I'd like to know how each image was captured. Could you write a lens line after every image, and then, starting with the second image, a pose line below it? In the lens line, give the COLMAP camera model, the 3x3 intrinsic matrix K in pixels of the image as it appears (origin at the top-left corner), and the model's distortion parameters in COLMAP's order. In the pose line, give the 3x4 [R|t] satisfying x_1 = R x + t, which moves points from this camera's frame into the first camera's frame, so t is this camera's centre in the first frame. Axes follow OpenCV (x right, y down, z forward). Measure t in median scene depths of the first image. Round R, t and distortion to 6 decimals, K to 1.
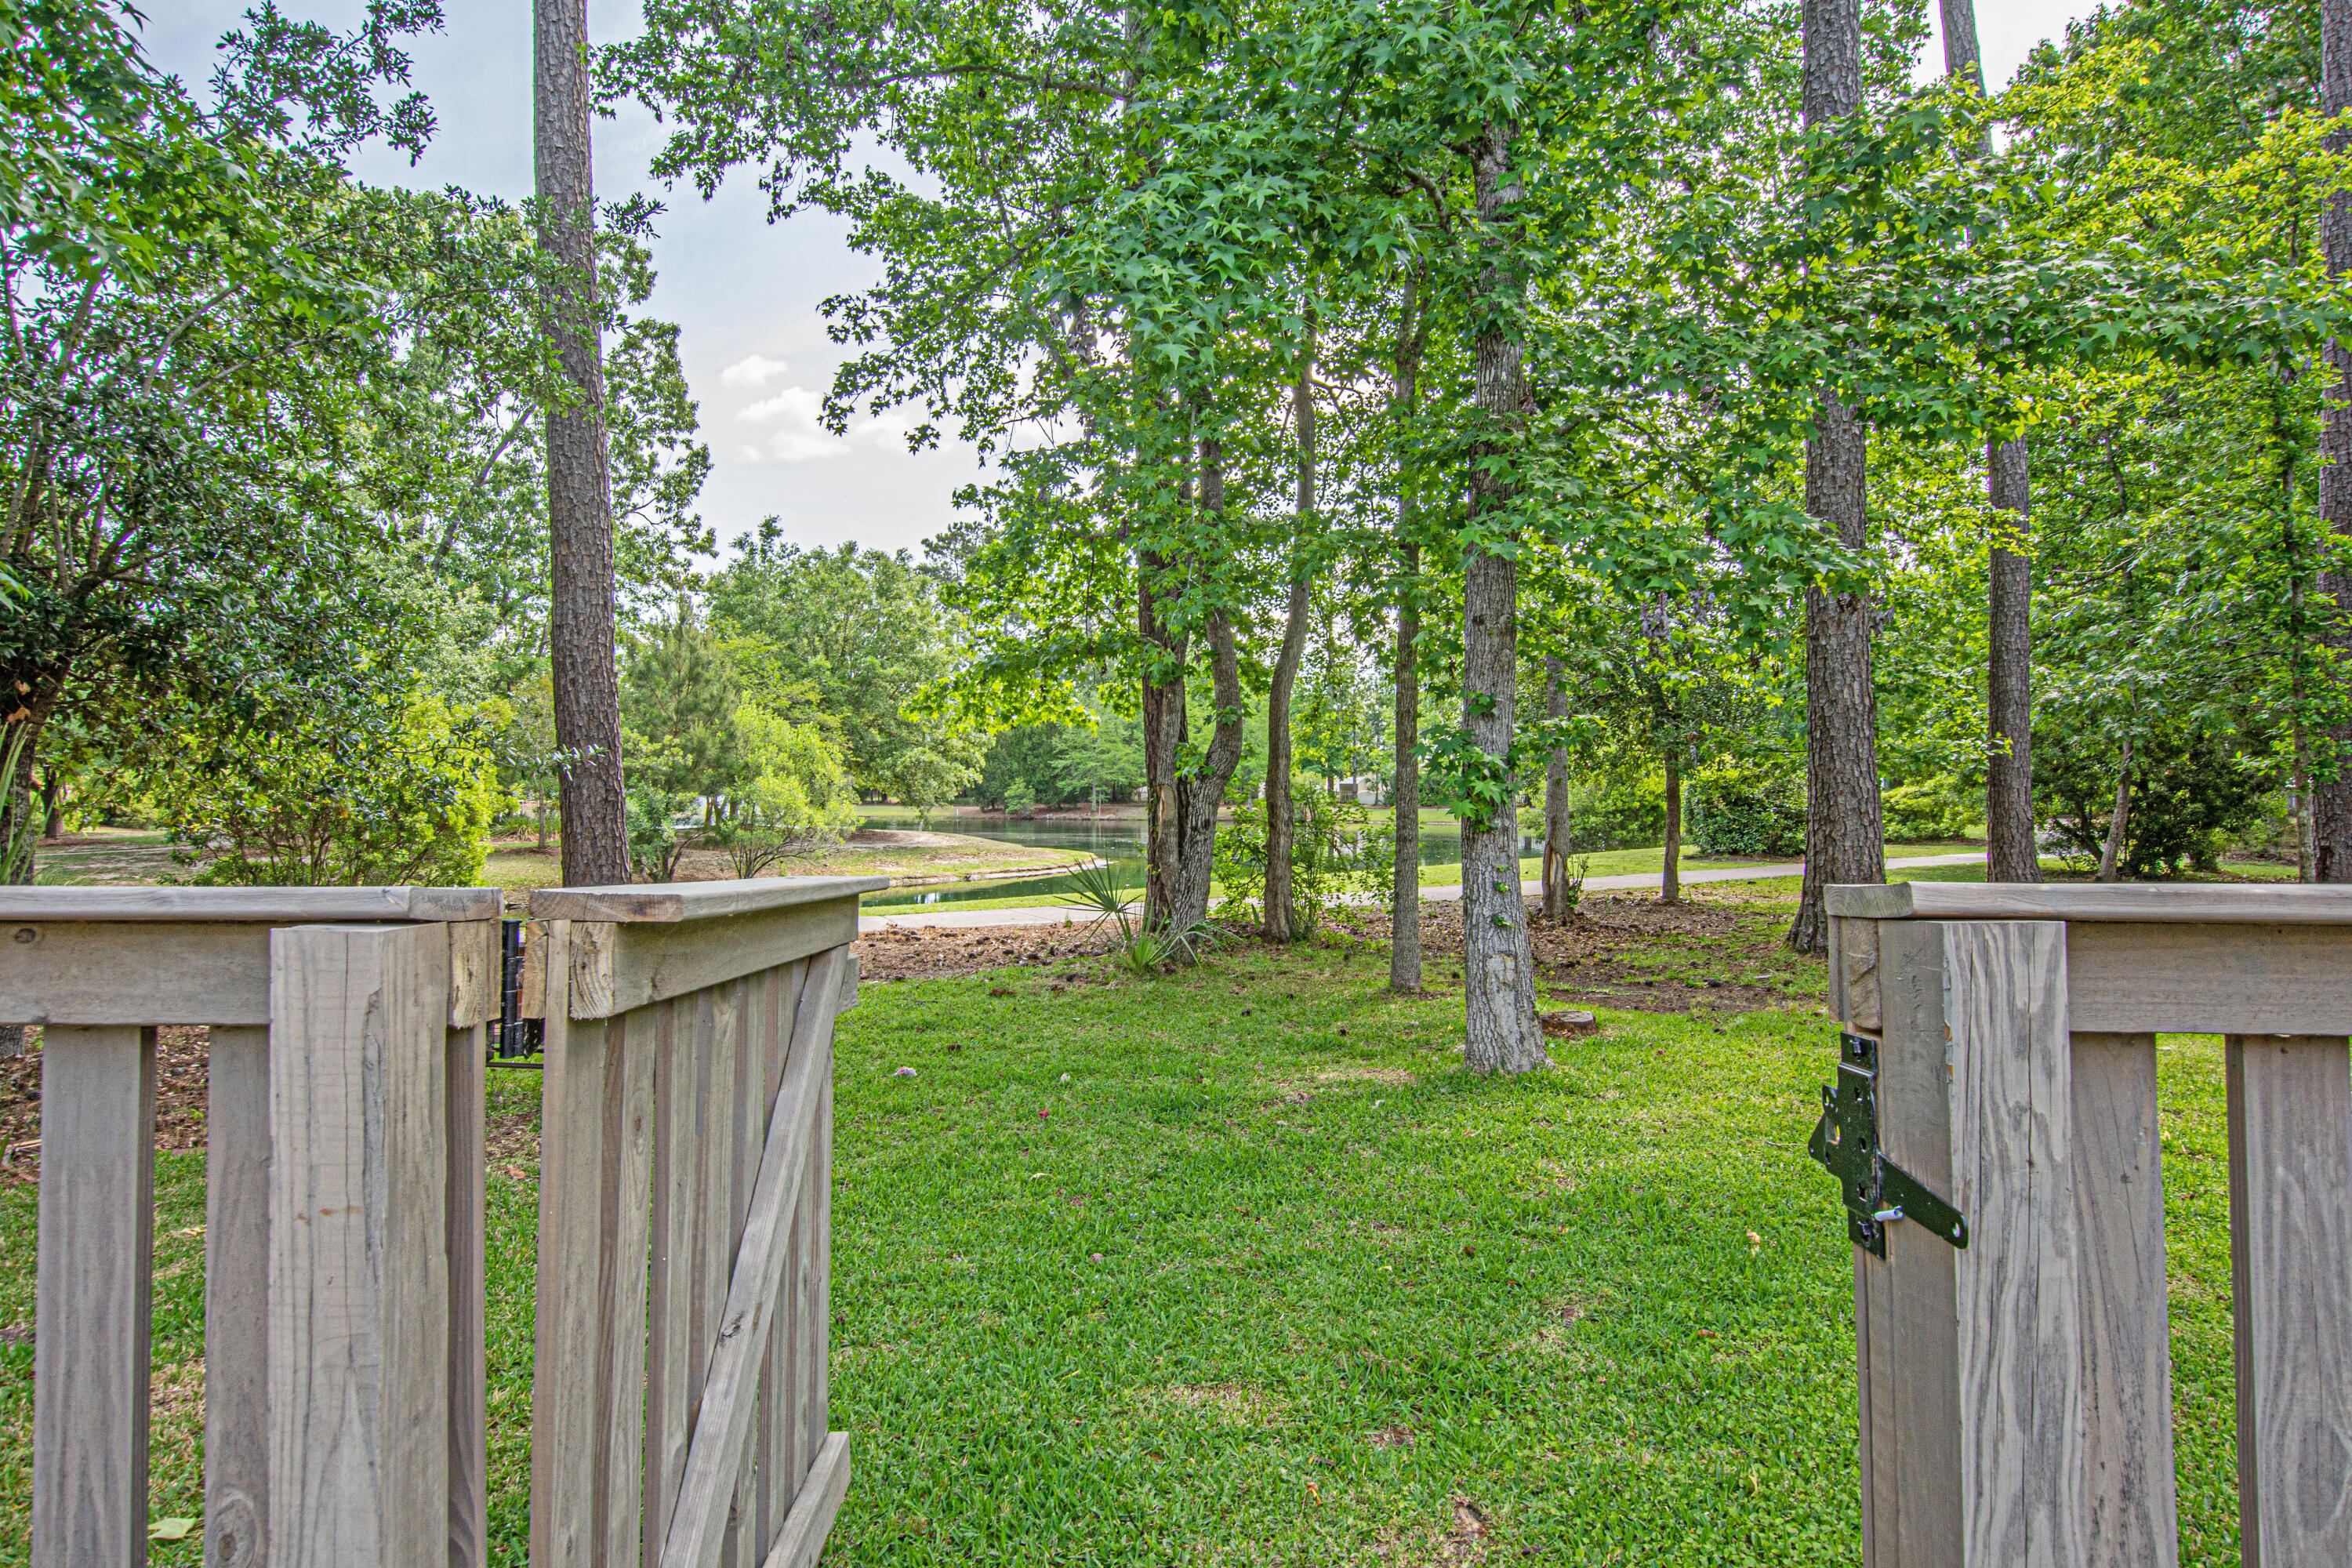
lens RADIAL K [[1303.5, 0, 1176.0], [0, 1303.5, 784.0], [0, 0, 1]] dist [0.001063, 0.000156]
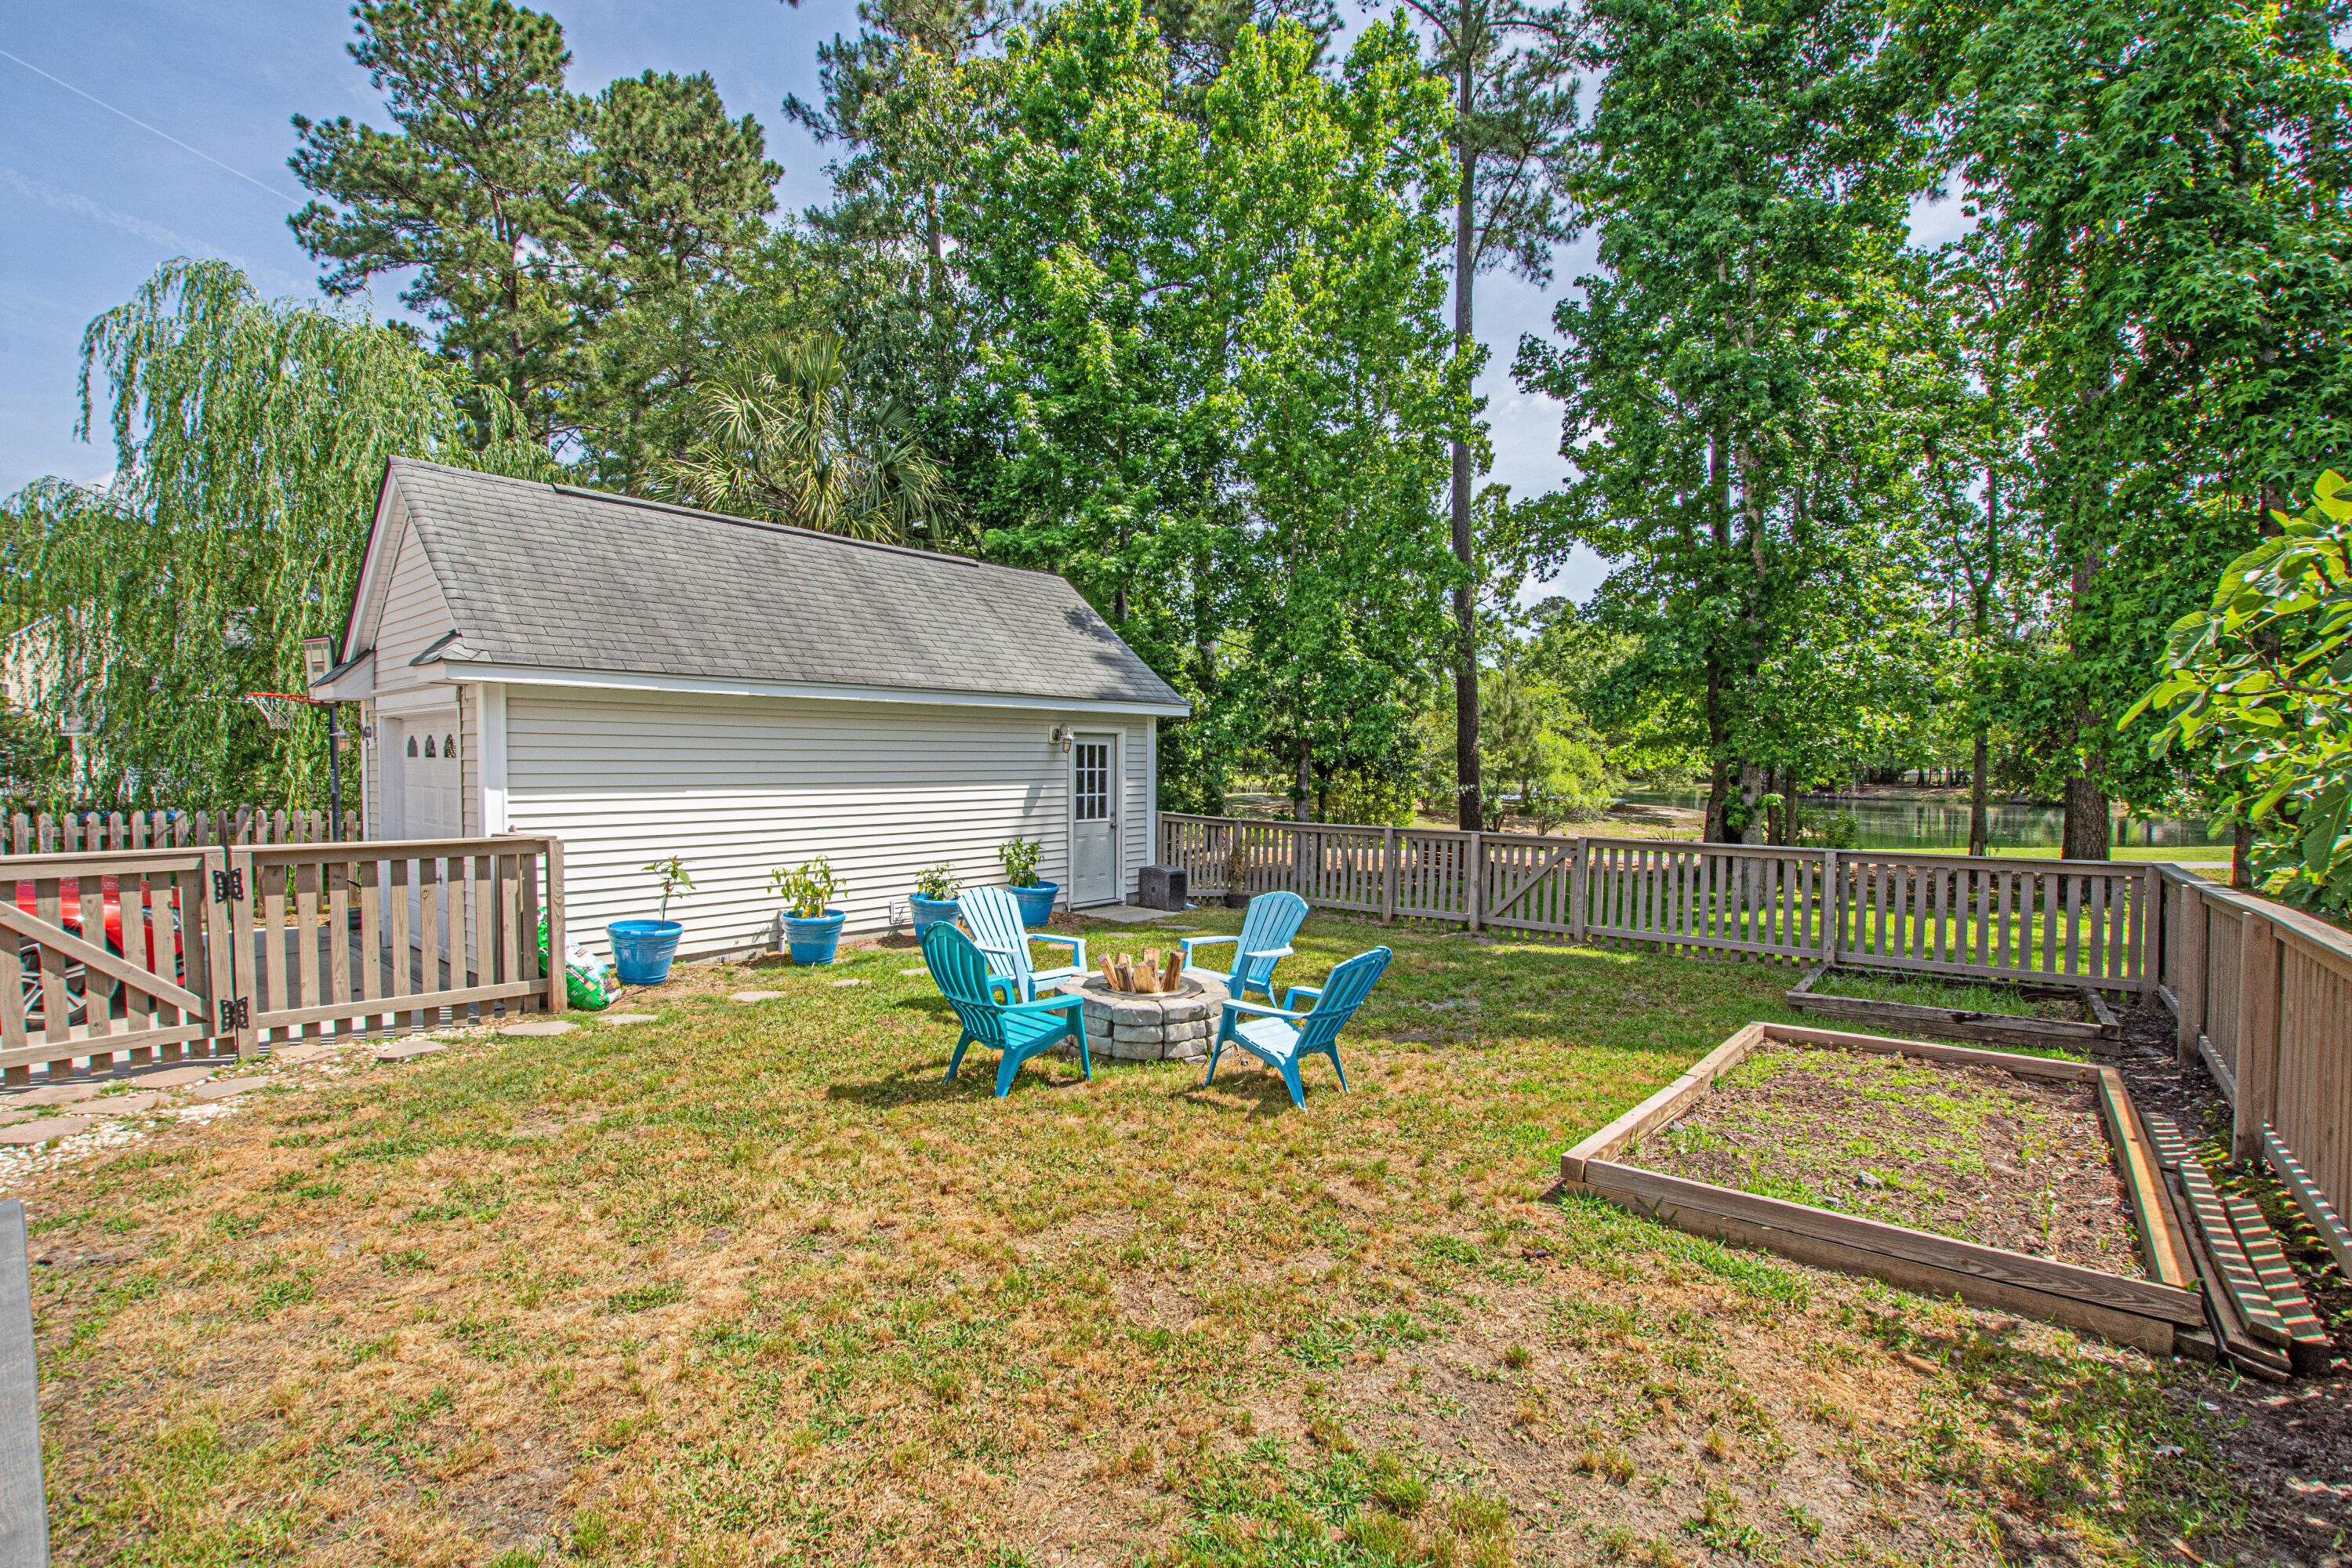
lens RADIAL K [[1043.2, 0, 1176.5], [0, 1043.2, 802.3], [0, 0, 1]] dist [-0.011731, 0.000181]
pose [[0.783838, 0.026137, -0.620415, 0.103146], [-0.001199, 0.999176, 0.040579, -0.017477], [0.620964, -0.031063, 0.783223, -0.268255]]
